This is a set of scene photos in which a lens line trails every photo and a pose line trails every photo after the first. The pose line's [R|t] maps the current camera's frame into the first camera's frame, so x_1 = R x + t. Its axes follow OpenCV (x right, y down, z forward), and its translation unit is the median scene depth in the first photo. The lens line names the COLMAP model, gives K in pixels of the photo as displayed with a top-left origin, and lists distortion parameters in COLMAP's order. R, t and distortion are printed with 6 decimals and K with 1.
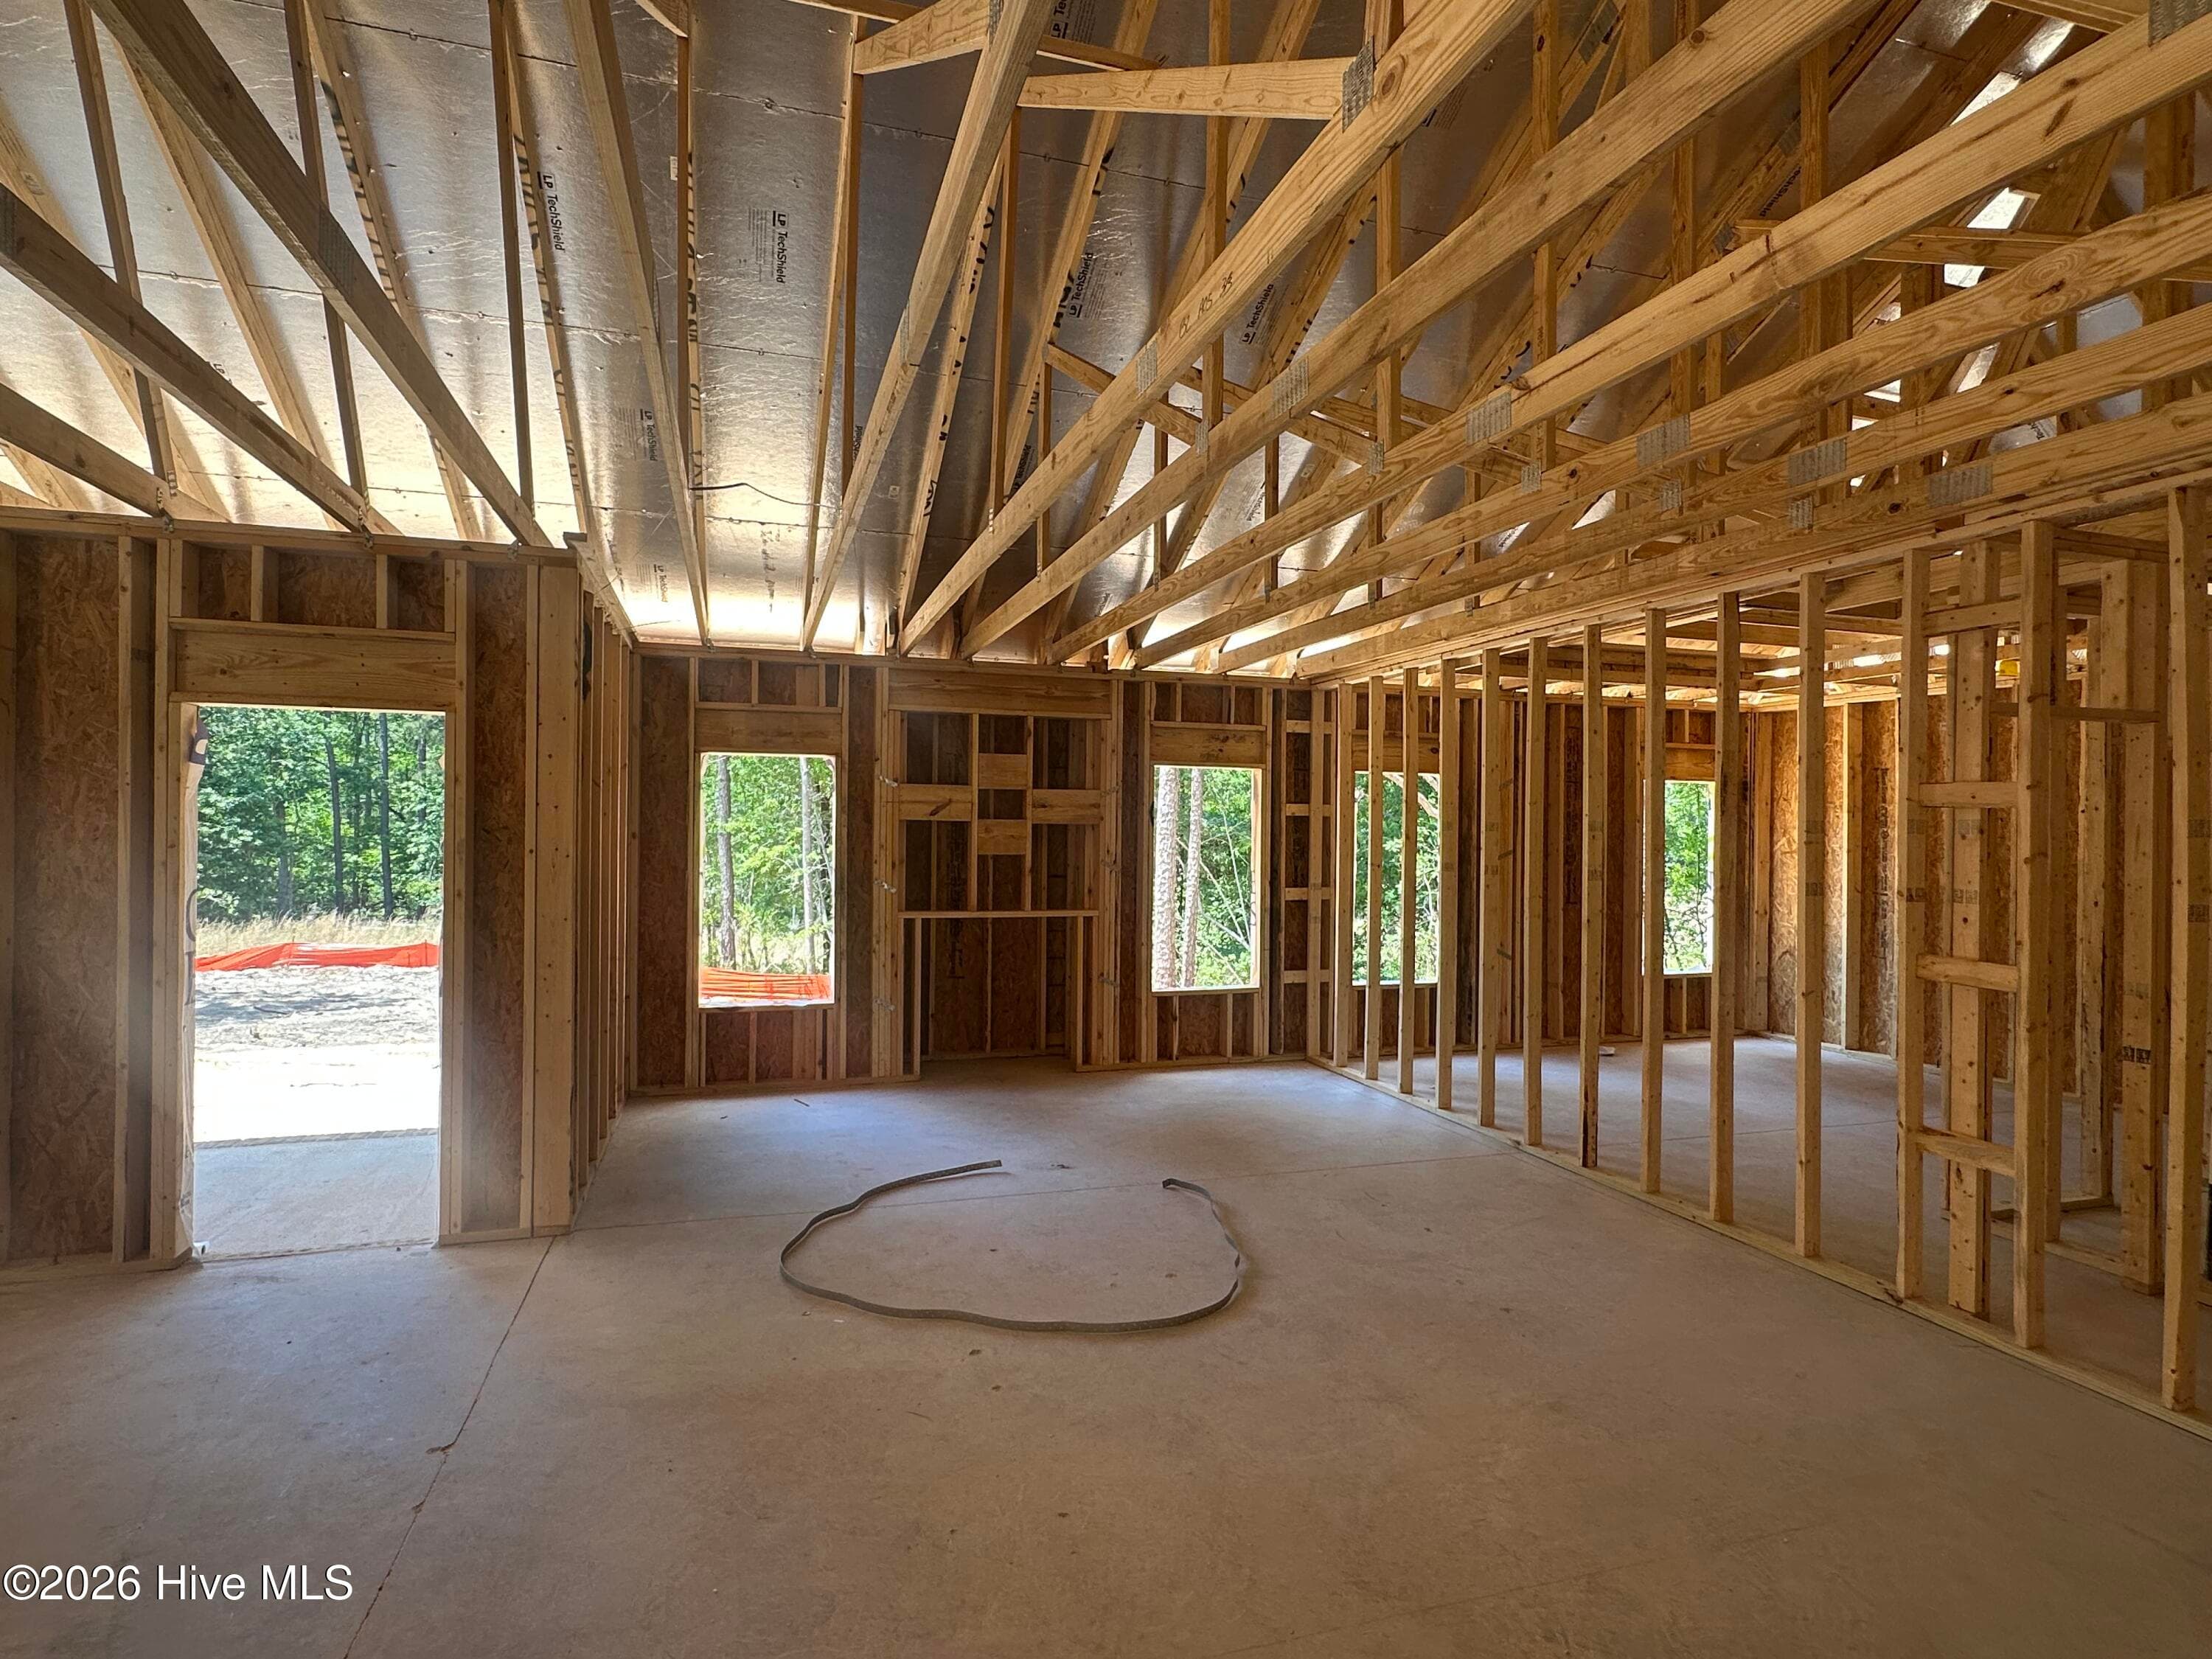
lens RADIAL K [[1148.1, 0, 1112.6], [0, 1148.1, 826.6], [0, 0, 1]] dist [-0.004627, 0.001078]
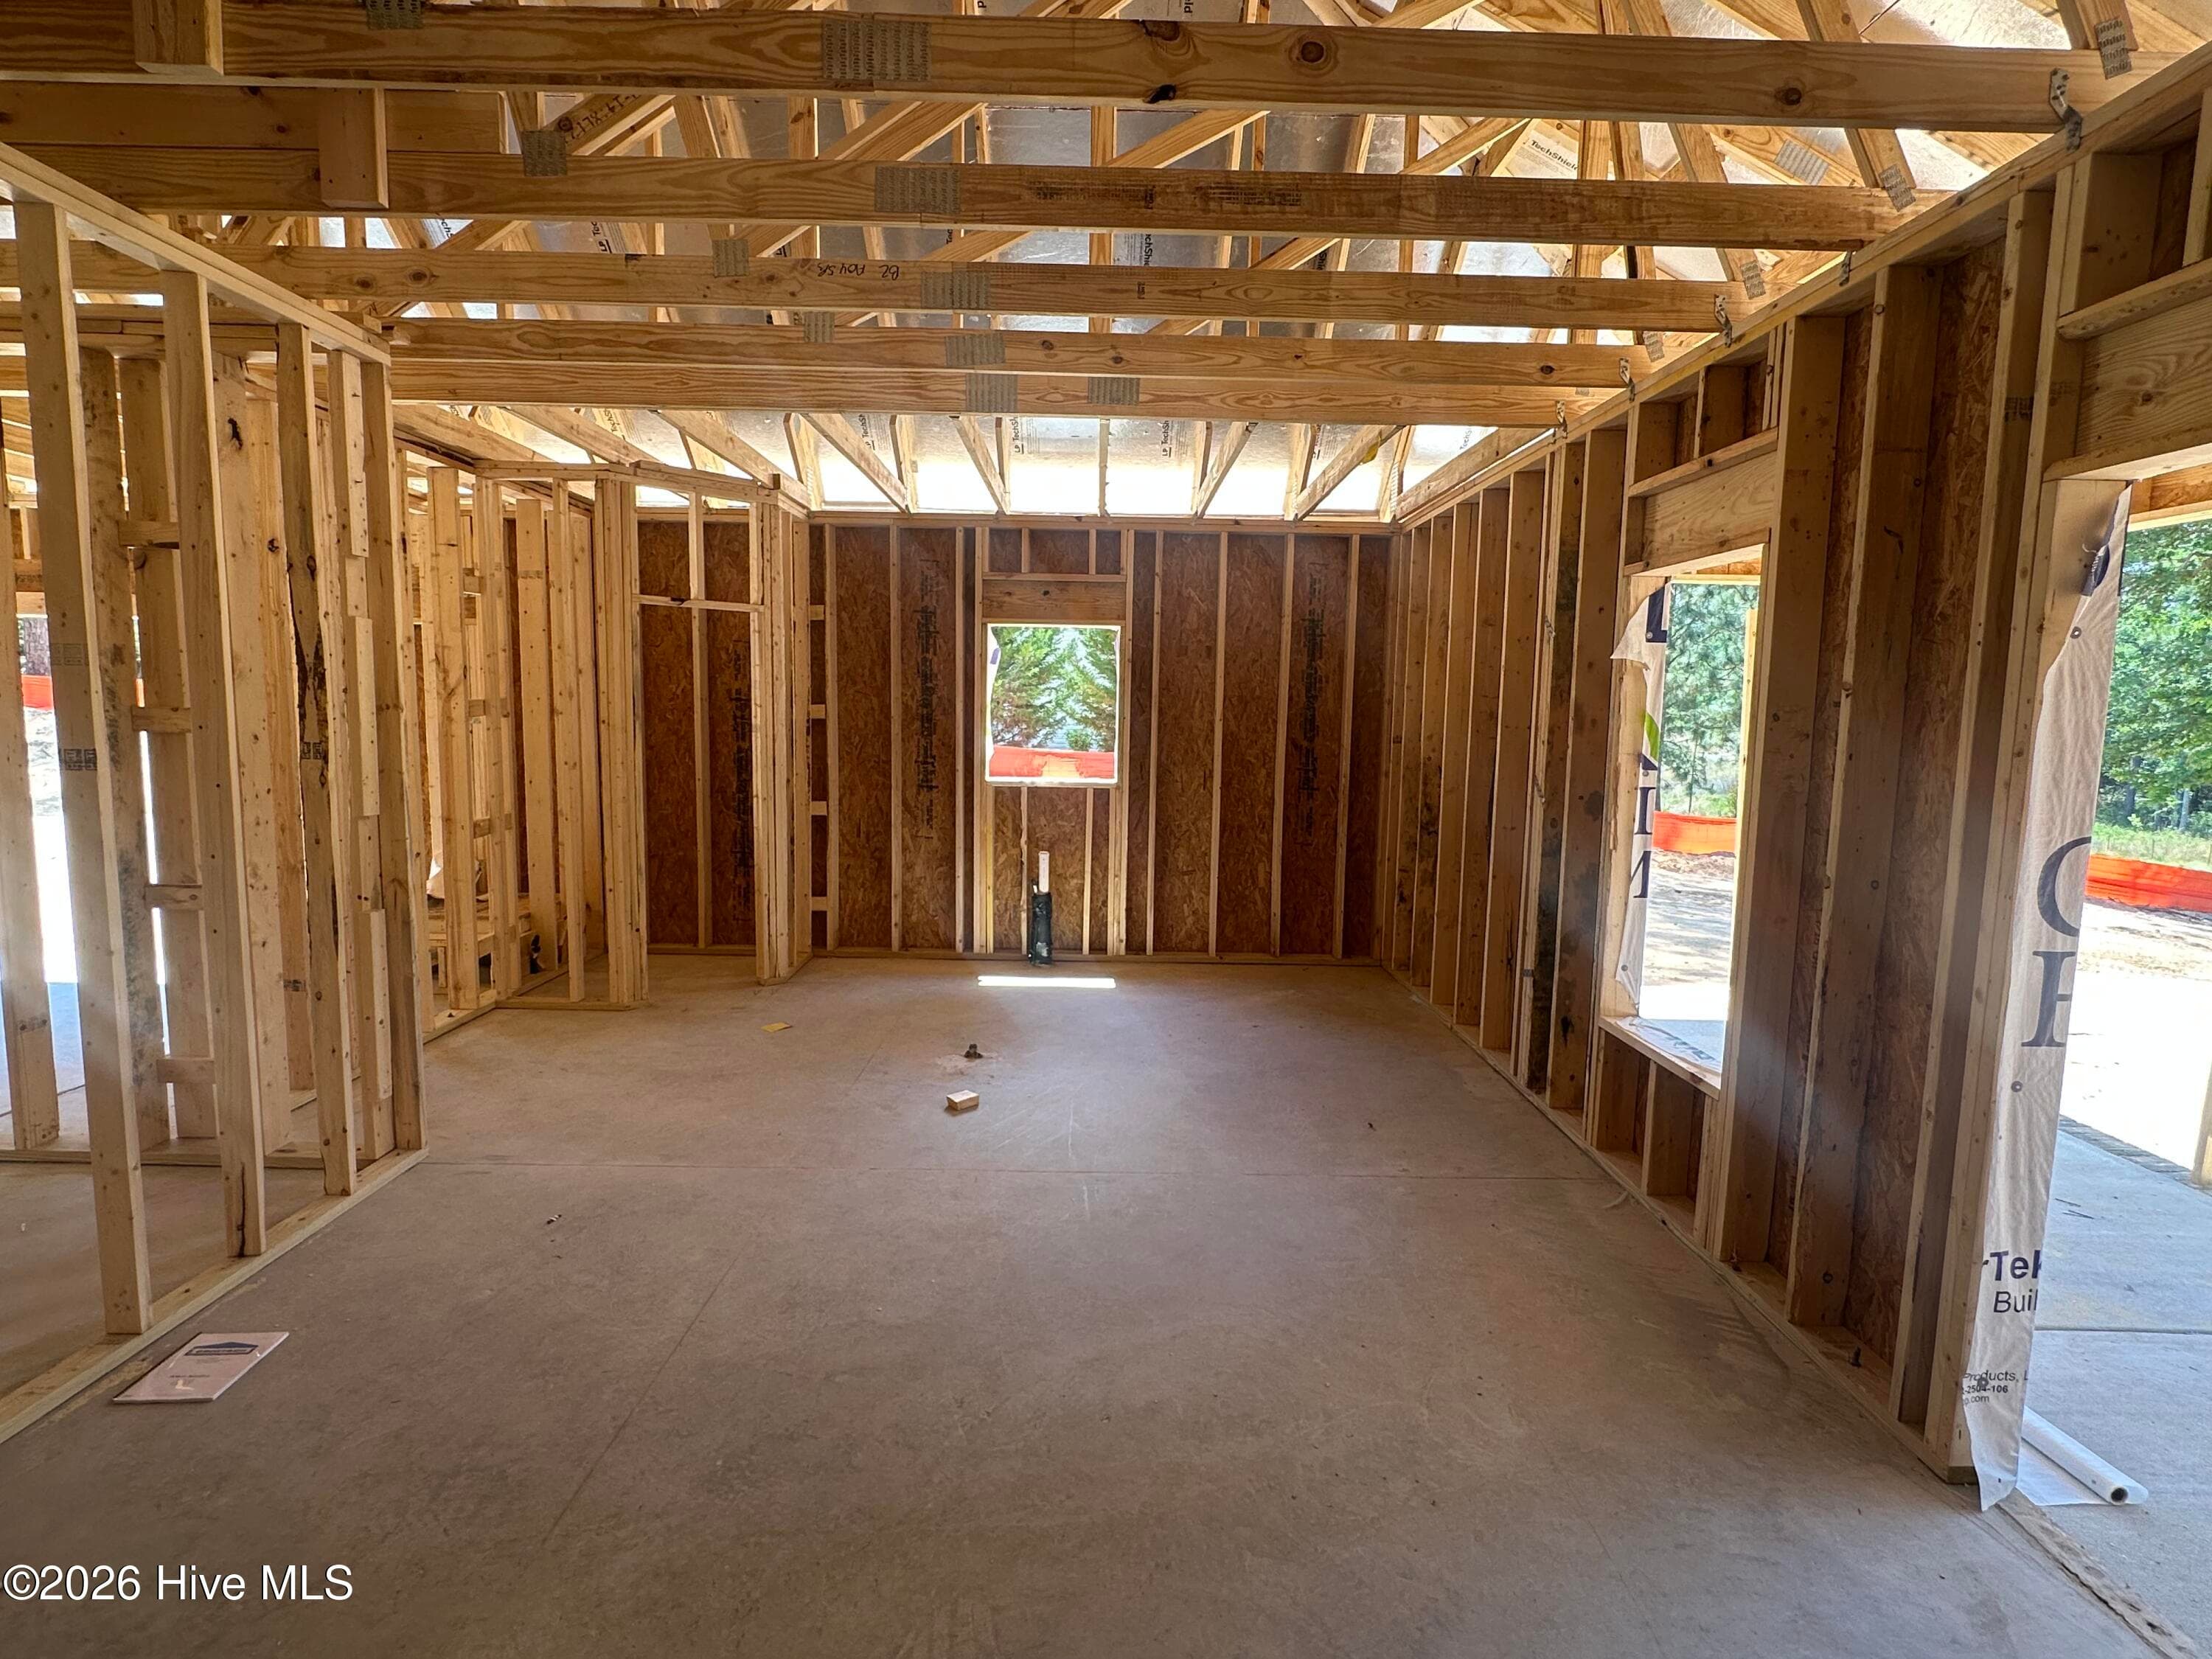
lens RADIAL K [[1148.1, 0, 1104.3], [0, 1148.1, 832.6], [0, 0, 1]] dist [-0.004627, 0.001078]
pose [[-0.296131, 0.087466, -0.951134, -0.098520], [-0.022329, 0.994892, 0.098442, 0.006298], [0.954886, 0.050389, -0.292666, 0.430578]]
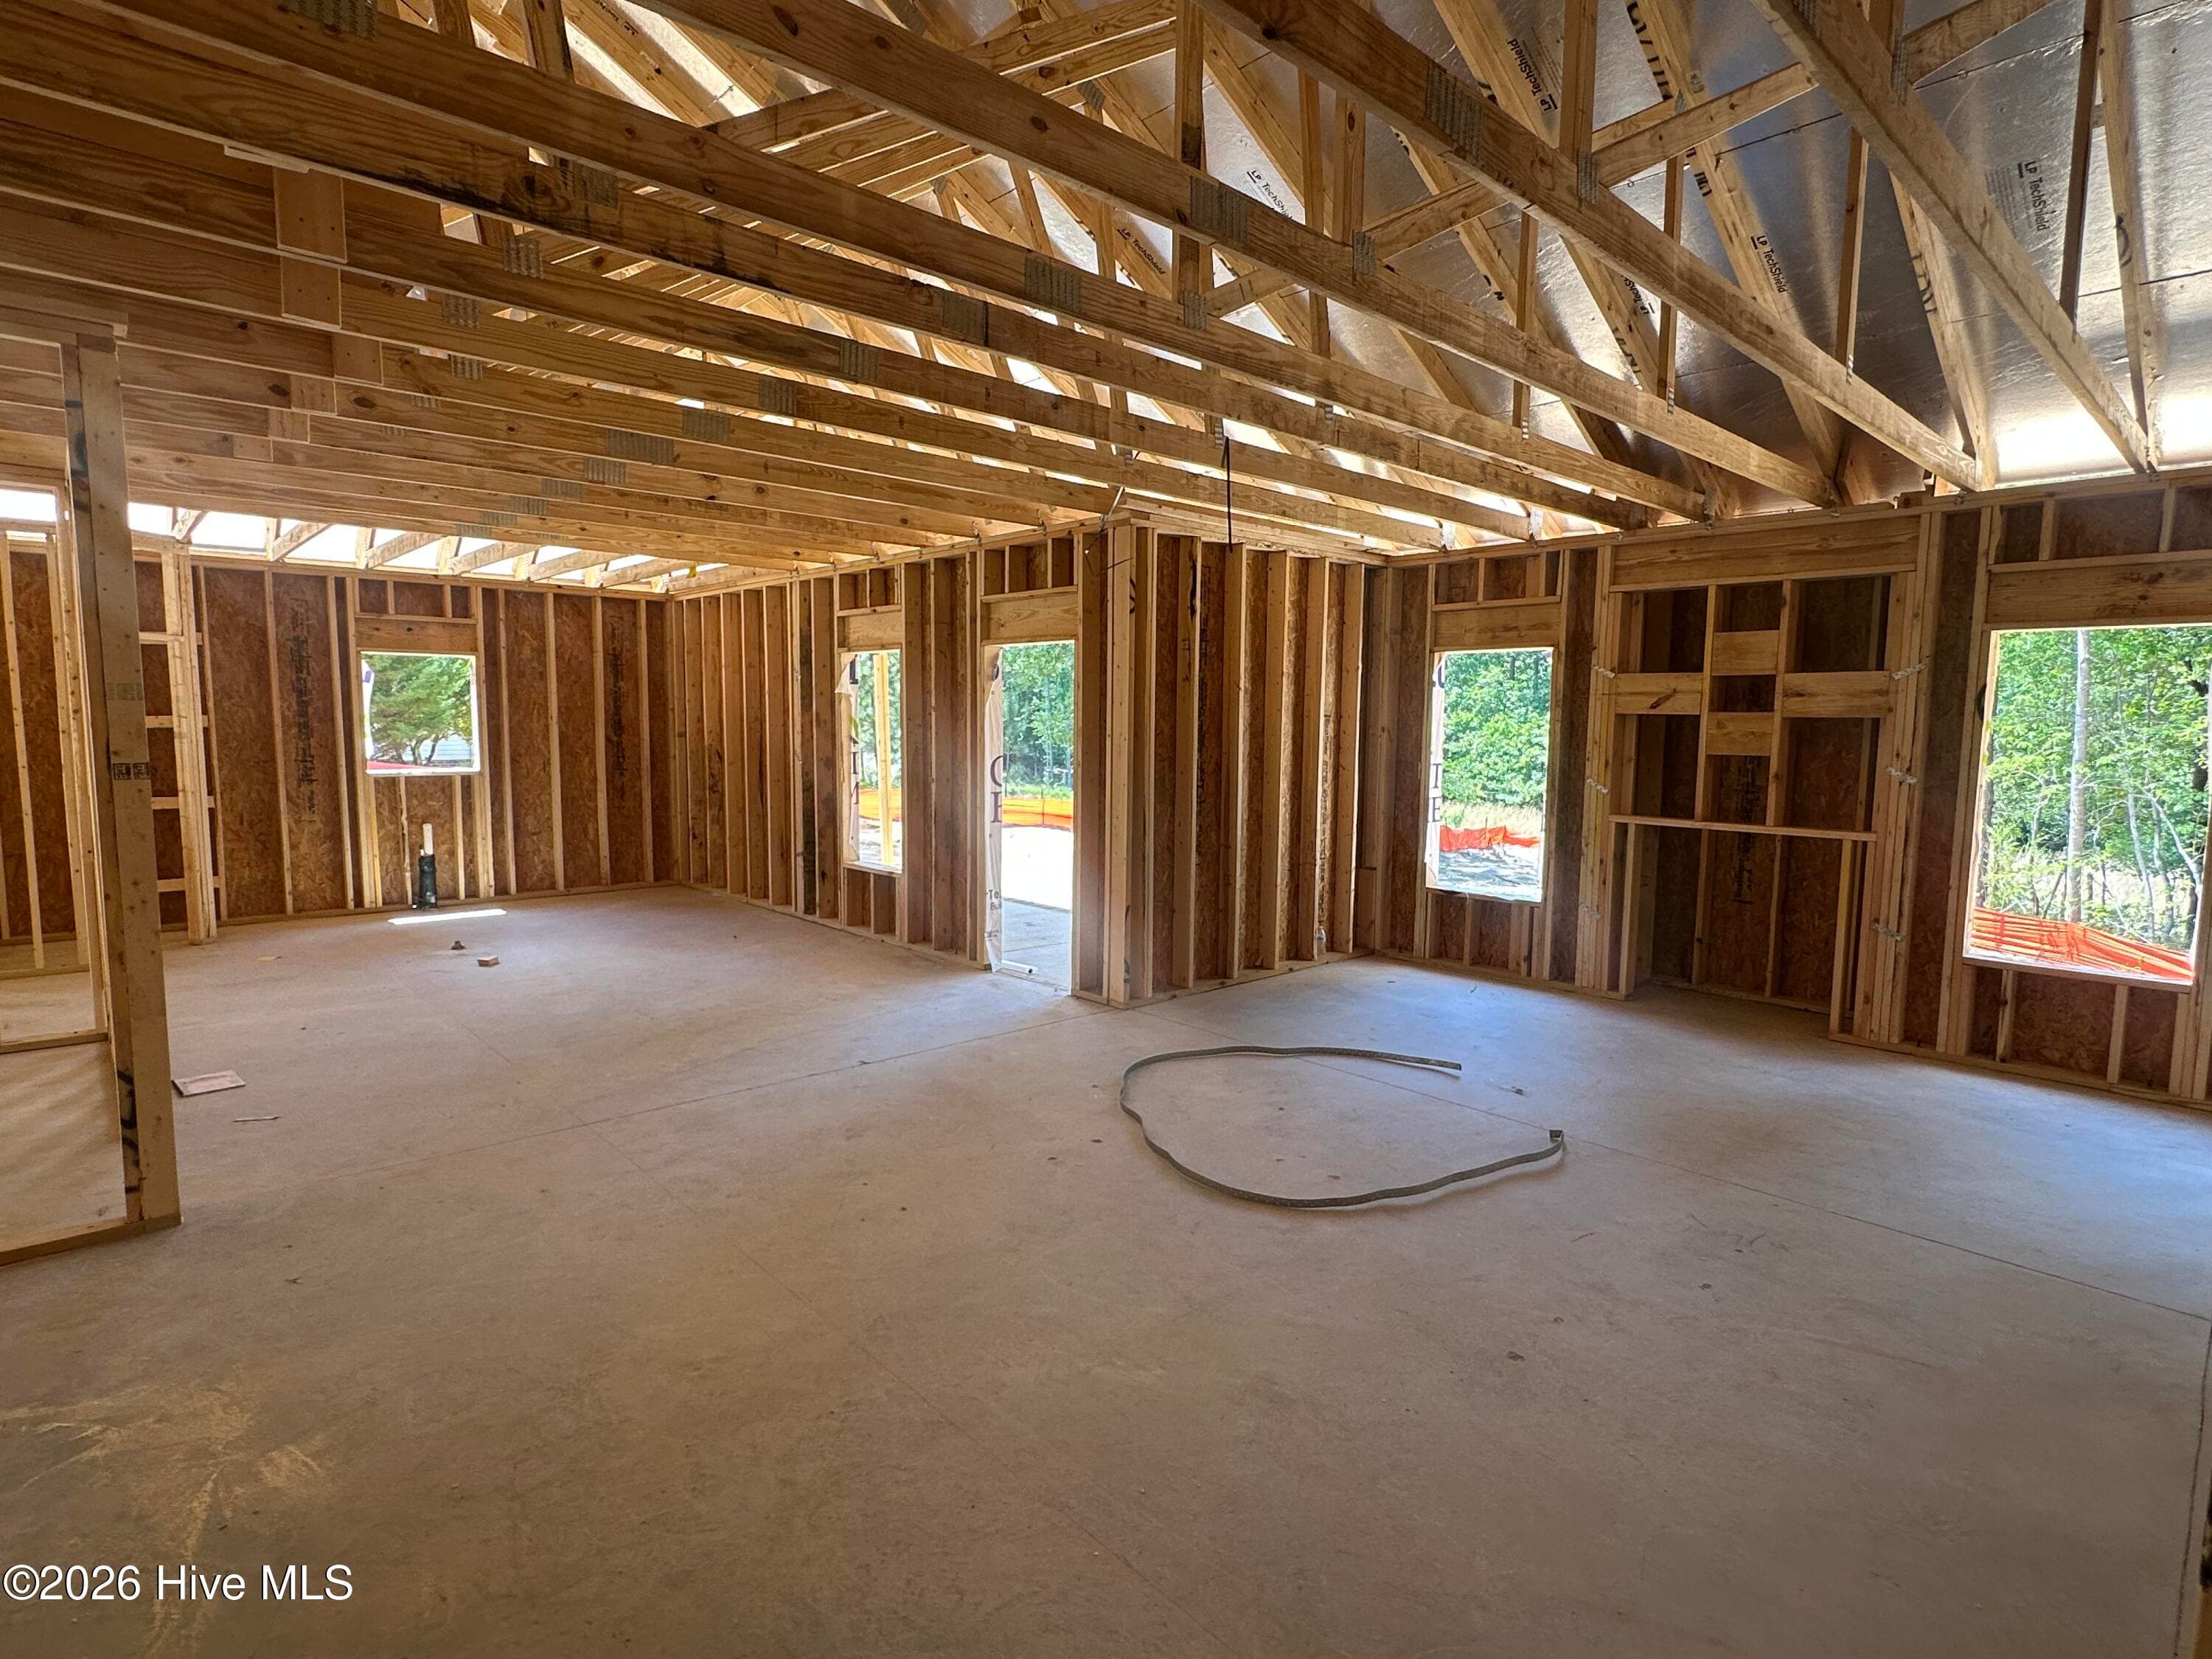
lens RADIAL K [[1148.1, 0, 1097.7], [0, 1148.1, 839.1], [0, 0, 1]] dist [-0.004627, 0.001078]
pose [[0.413744, 0.088161, -0.906115, 0.485468], [-0.005752, 0.995533, 0.094234, 0.009688], [0.910375, -0.033777, 0.412403, 0.252467]]
